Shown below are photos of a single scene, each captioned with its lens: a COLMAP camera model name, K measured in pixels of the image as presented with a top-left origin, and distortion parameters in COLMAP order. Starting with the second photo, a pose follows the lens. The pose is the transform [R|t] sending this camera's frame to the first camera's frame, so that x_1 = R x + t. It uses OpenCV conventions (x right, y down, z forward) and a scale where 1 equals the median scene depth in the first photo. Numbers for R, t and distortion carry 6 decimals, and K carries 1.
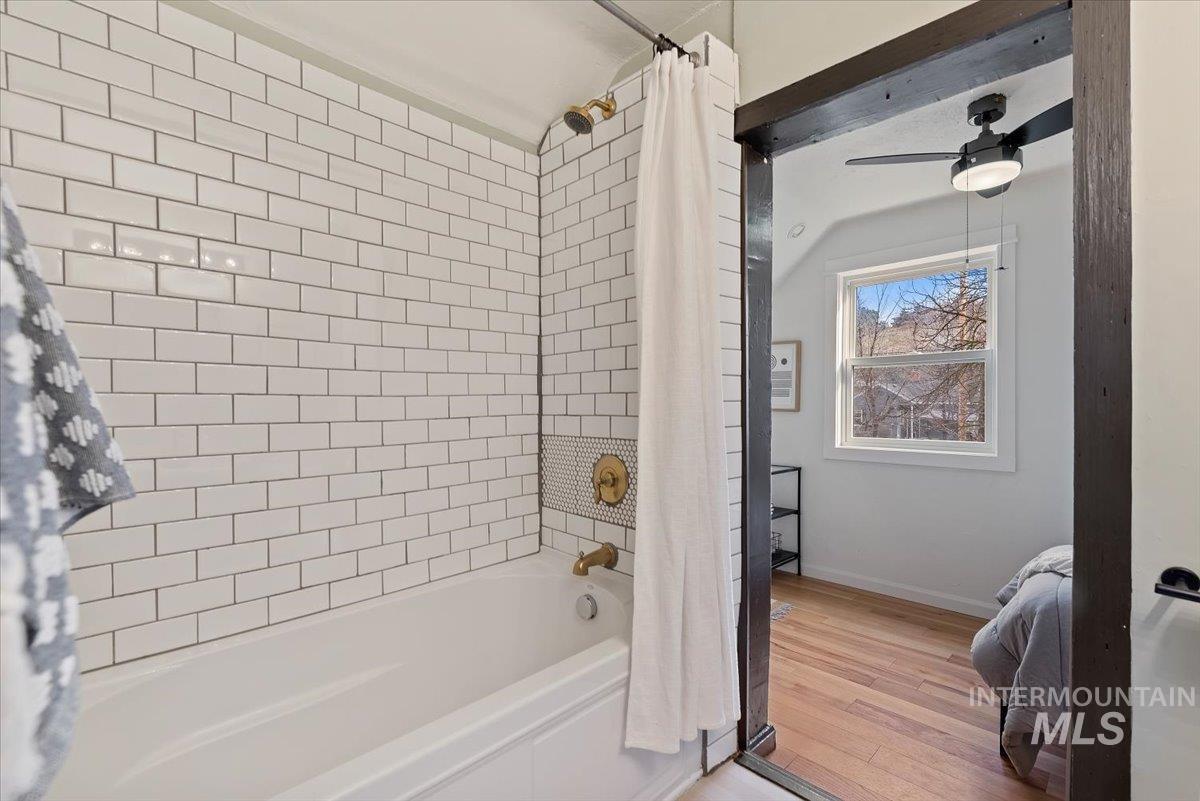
lens RADIAL K [[535.1, 0, 605.9], [0, 535.1, 414.8], [0, 0, 1]] dist [0.000279, -0.000410]
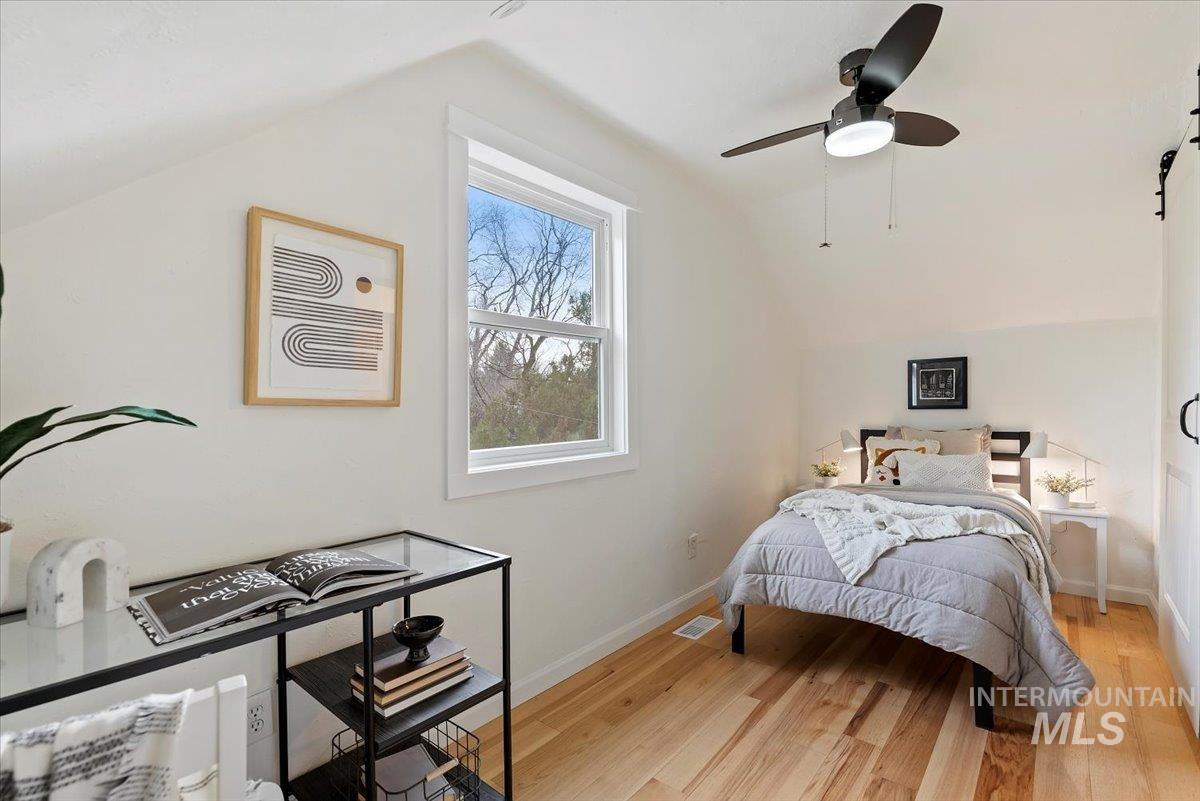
lens RADIAL K [[535.1, 0, 605.9], [0, 535.1, 414.8], [0, 0, 1]] dist [0.000279, -0.000410]
pose [[-0.092818, -0.016684, 0.995543, -0.094497], [0.024702, 0.999513, 0.019053, -0.003115], [-0.995377, 0.026360, -0.092360, 0.867515]]
